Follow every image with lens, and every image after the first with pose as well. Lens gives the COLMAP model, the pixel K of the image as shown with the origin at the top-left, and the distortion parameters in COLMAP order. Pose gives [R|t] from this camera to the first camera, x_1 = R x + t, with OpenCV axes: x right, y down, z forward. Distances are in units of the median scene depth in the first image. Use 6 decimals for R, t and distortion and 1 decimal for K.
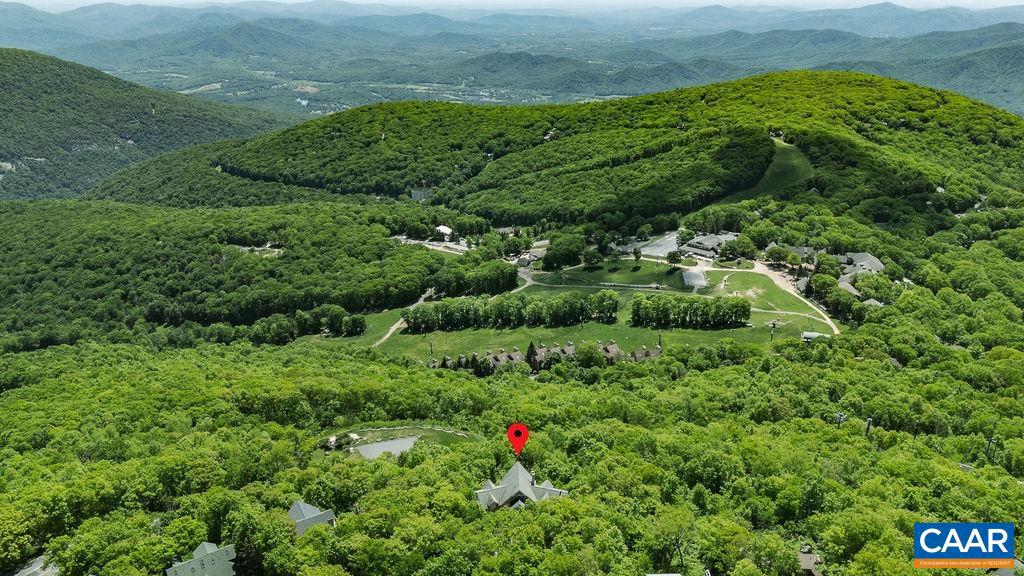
lens RADIAL K [[782.9, 0, 504.6], [0, 782.9, 283.7], [0, 0, 1]] dist [0.081455, -0.100341]
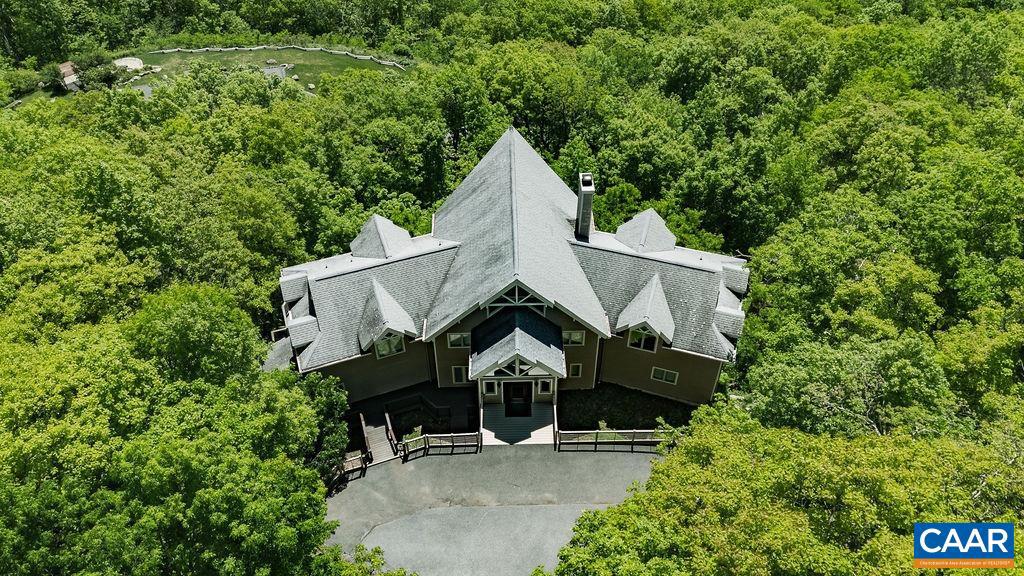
lens RADIAL K [[782.9, 0, 504.6], [0, 782.9, 283.7], [0, 0, 1]] dist [0.081455, -0.100341]
pose [[0.999953, -0.000903, -0.009699, 0.009020], [0.004799, 0.912172, 0.409779, 0.096208], [0.008477, -0.409806, 0.912133, 0.426804]]
